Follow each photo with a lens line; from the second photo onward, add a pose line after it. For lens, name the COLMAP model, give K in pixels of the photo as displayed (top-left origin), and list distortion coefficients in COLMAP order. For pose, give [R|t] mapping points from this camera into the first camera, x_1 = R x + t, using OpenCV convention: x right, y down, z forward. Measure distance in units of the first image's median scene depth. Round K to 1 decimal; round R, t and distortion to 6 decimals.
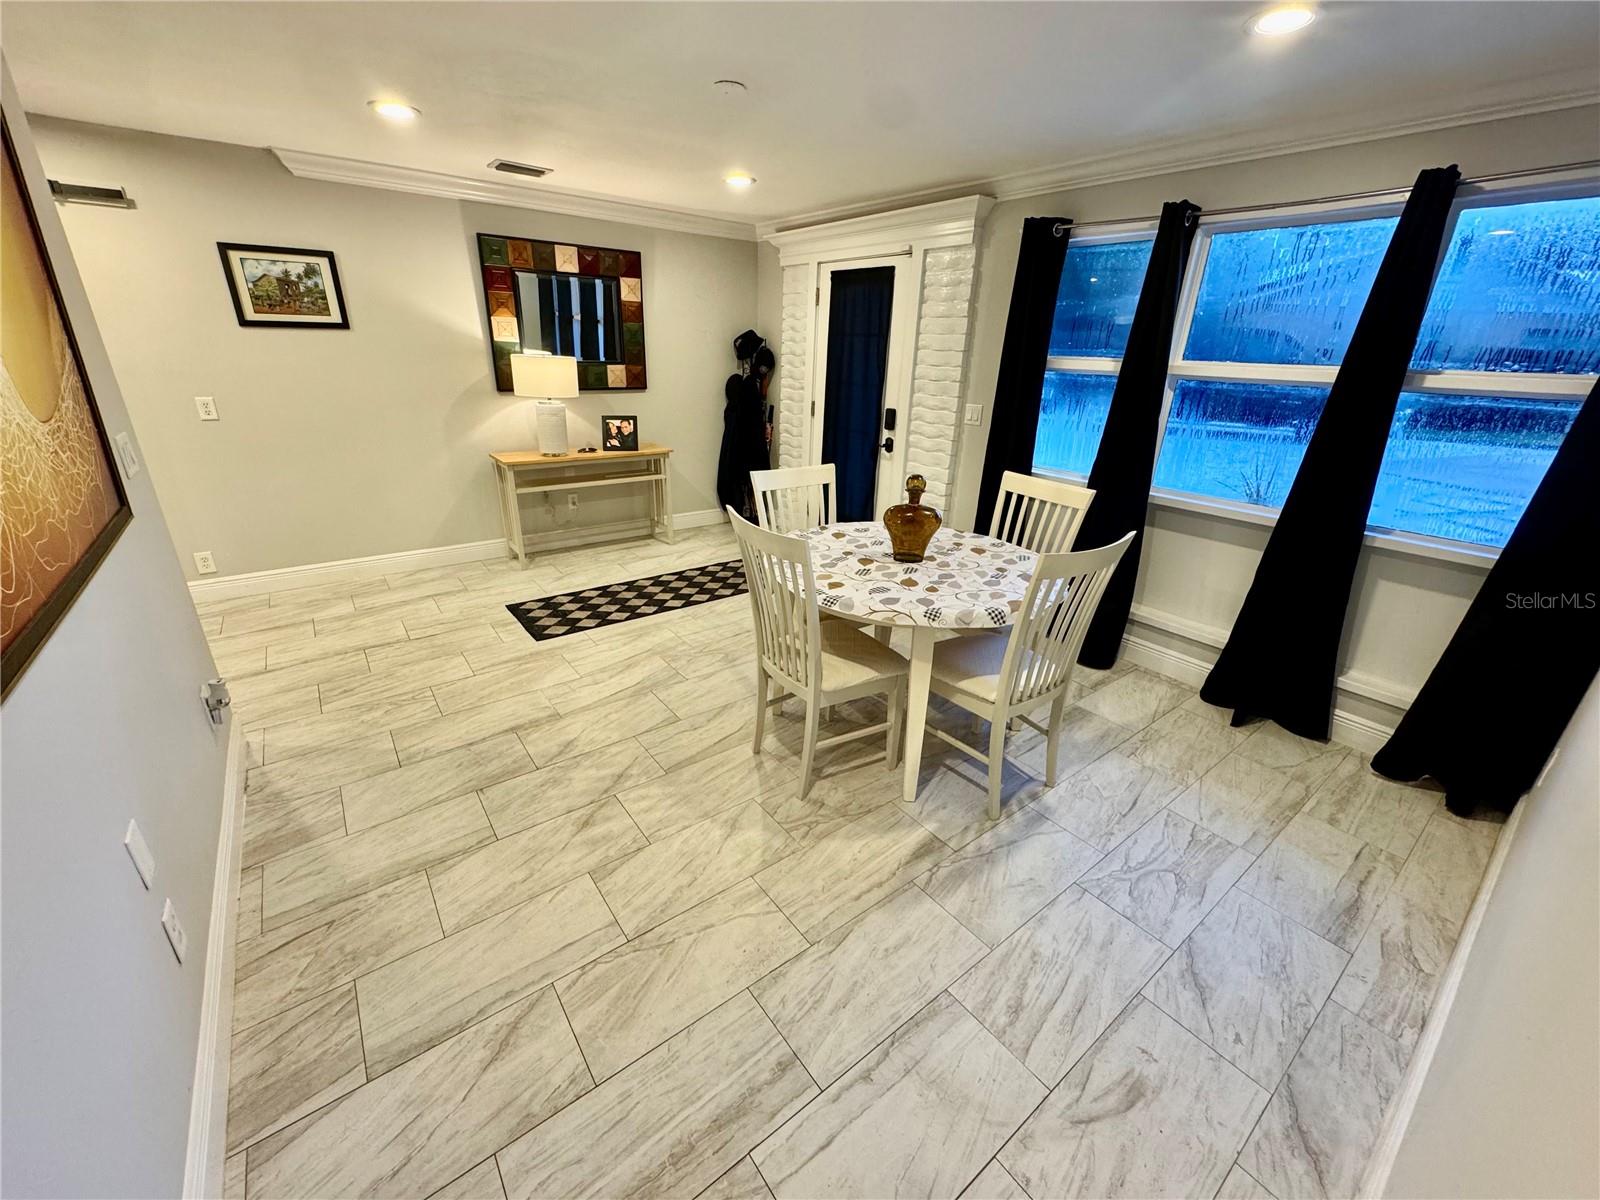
lens RADIAL K [[637.2, 0, 803.6], [0, 637.2, 602.5], [0, 0, 1]] dist [0.000181, 0.000052]
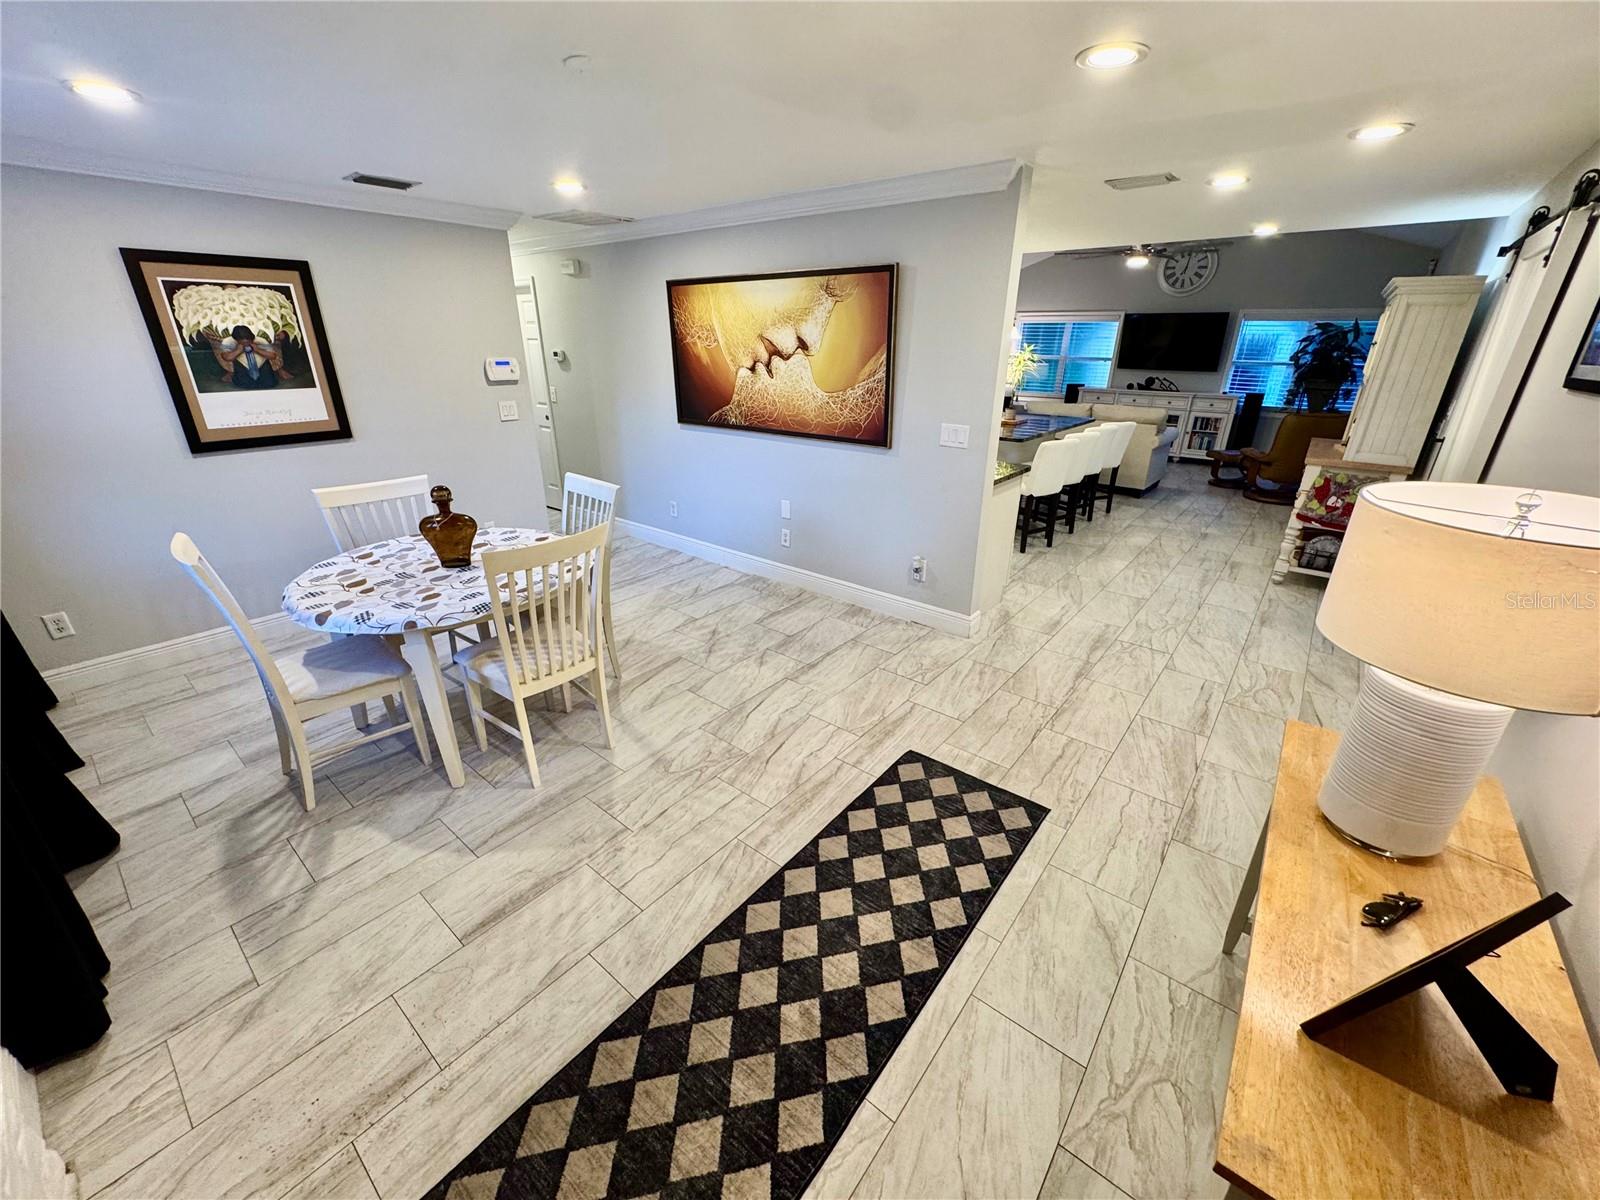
lens RADIAL K [[637.2, 0, 805.5], [0, 637.2, 605.6], [0, 0, 1]] dist [0.000181, 0.000052]
pose [[-0.971419, 0.054274, -0.231085, -0.112644], [-0.122495, 0.719255, 0.683862, -0.600004], [0.203325, 0.692623, -0.692050, 1.393421]]
